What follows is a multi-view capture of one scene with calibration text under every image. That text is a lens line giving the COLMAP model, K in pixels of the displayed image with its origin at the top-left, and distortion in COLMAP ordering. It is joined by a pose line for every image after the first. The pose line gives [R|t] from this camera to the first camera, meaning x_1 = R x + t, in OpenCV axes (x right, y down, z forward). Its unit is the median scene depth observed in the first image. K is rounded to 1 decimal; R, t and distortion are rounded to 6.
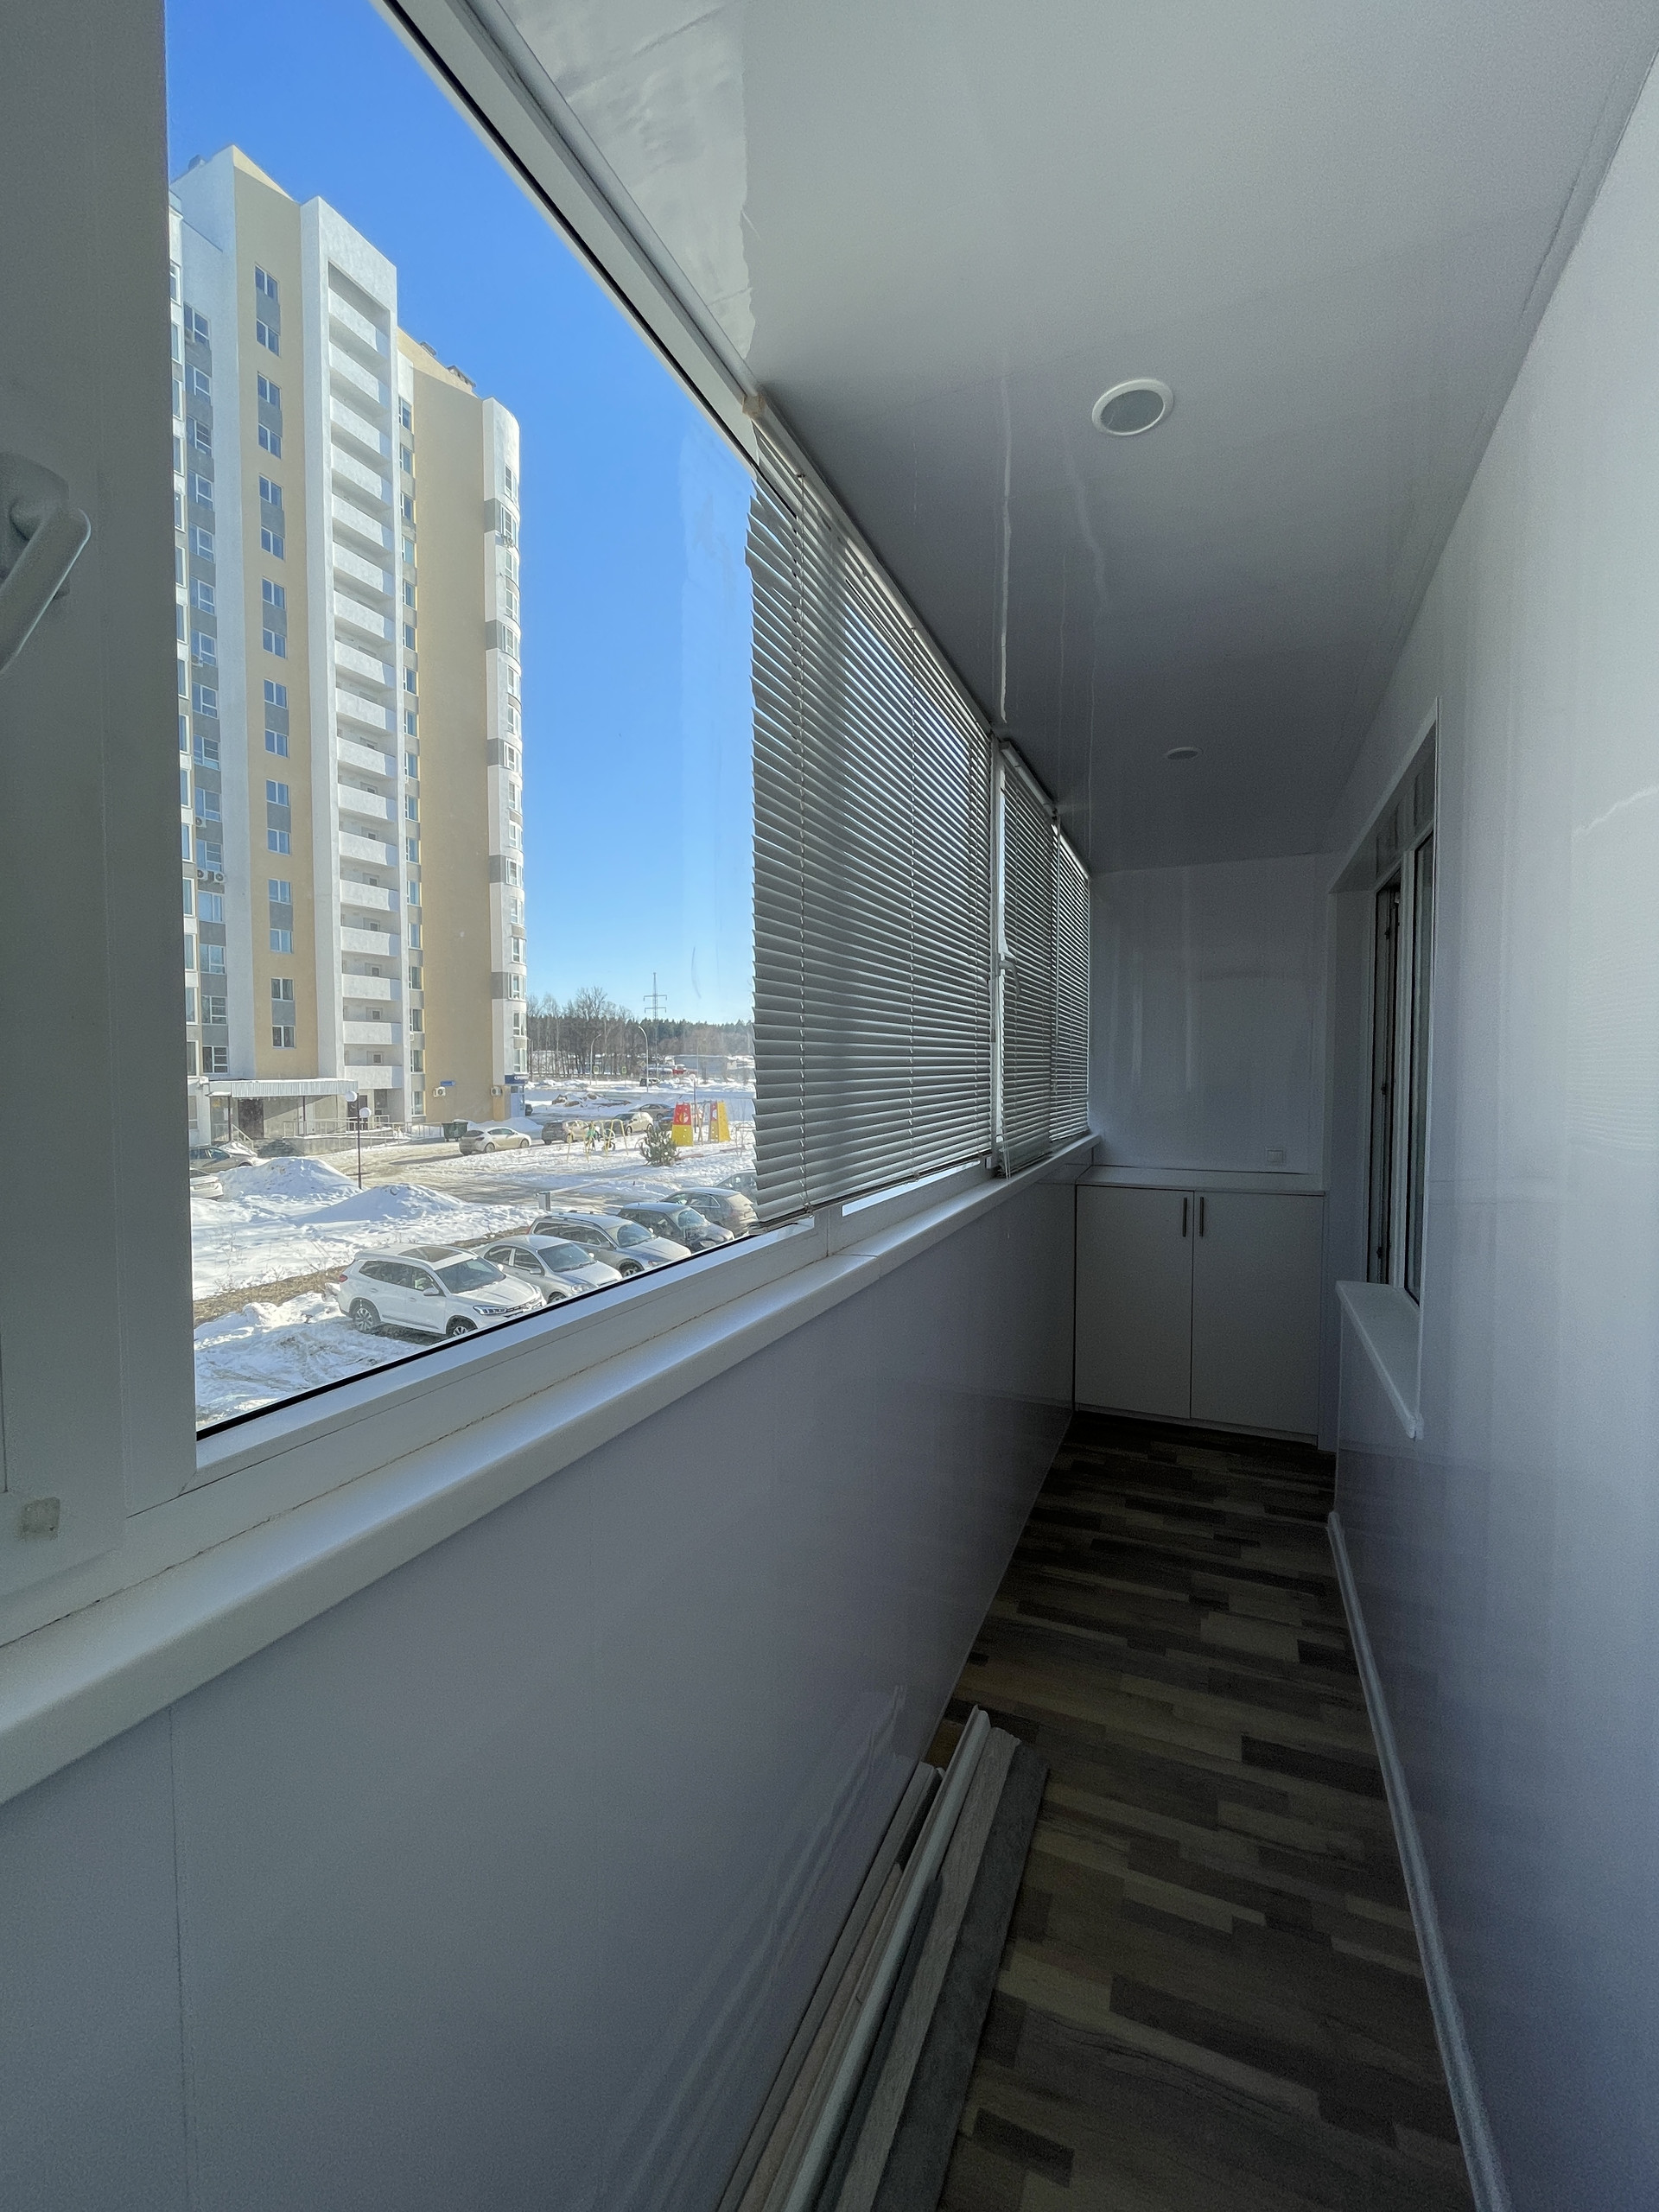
lens RADIAL K [[888.0, 0, 839.2], [0, 888.0, 1095.5], [0, 0, 1]] dist [-0.001227, -0.001112]
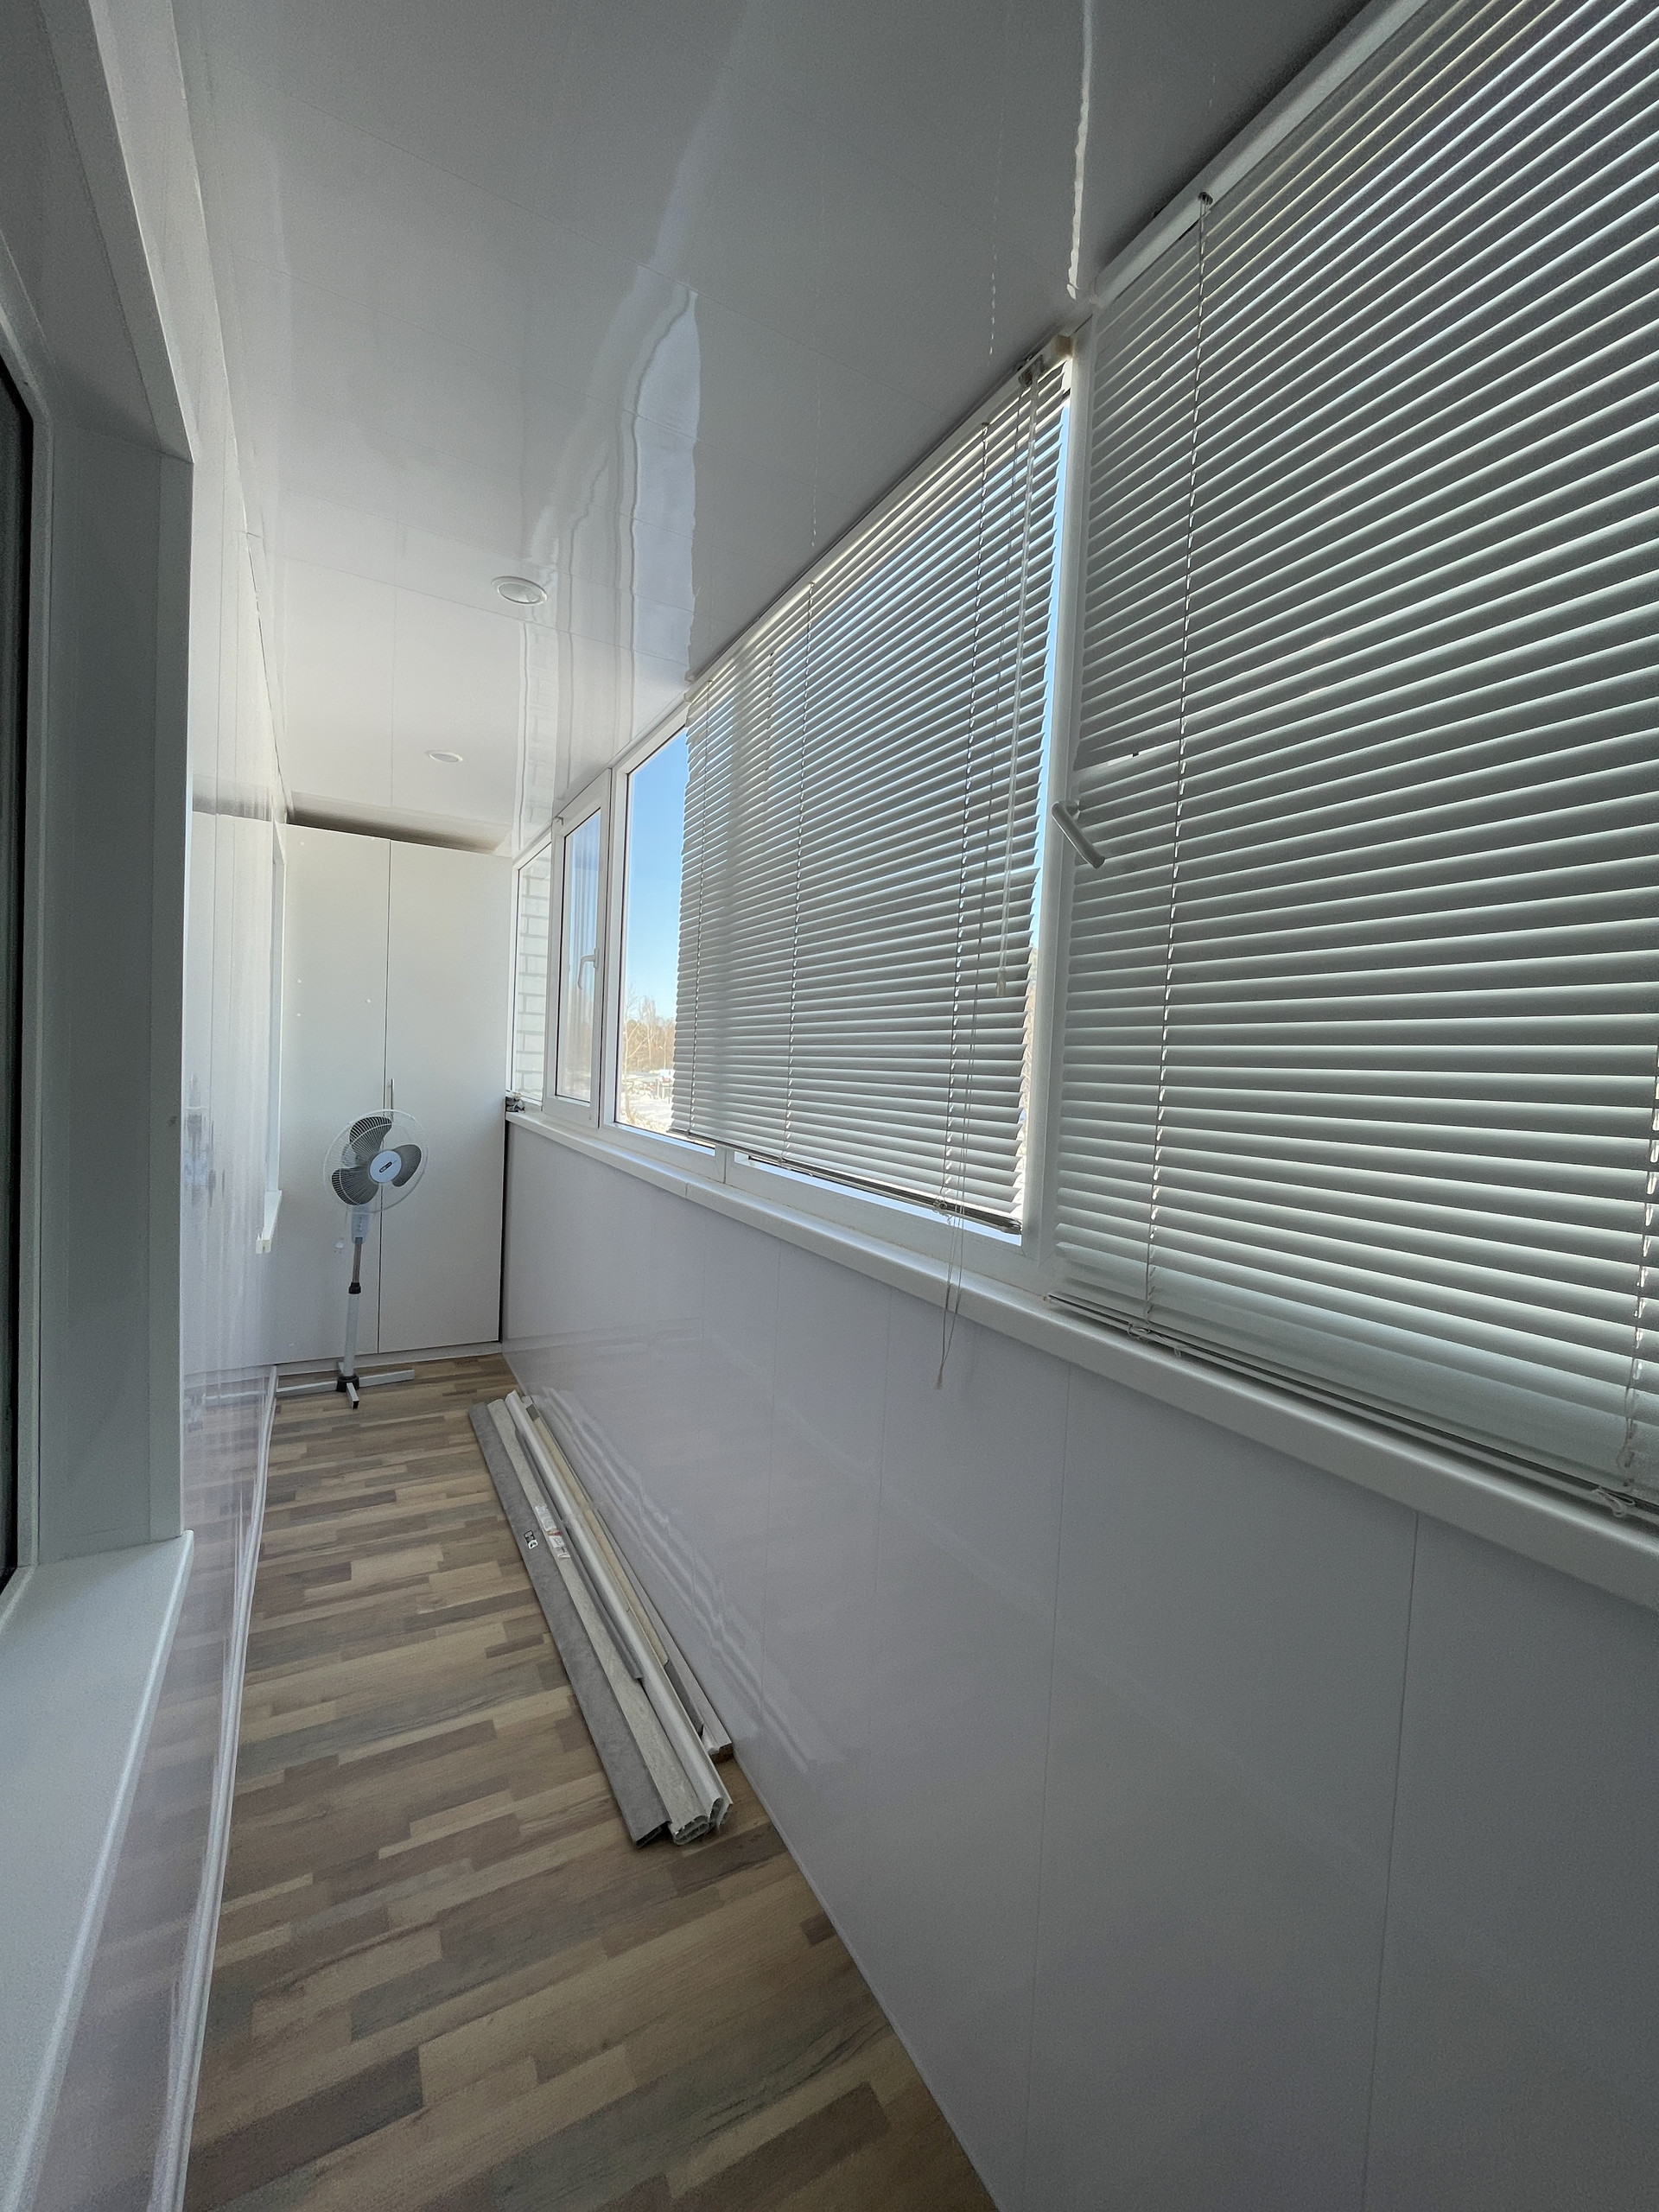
lens RADIAL K [[888.0, 0, 835.6], [0, 888.0, 1118.2], [0, 0, 1]] dist [-0.001227, -0.001112]
pose [[-0.591728, 0.002336, -0.806134, 0.948174], [-0.089465, 0.993628, 0.068549, -0.027407], [0.801158, 0.112684, -0.587749, 1.844252]]
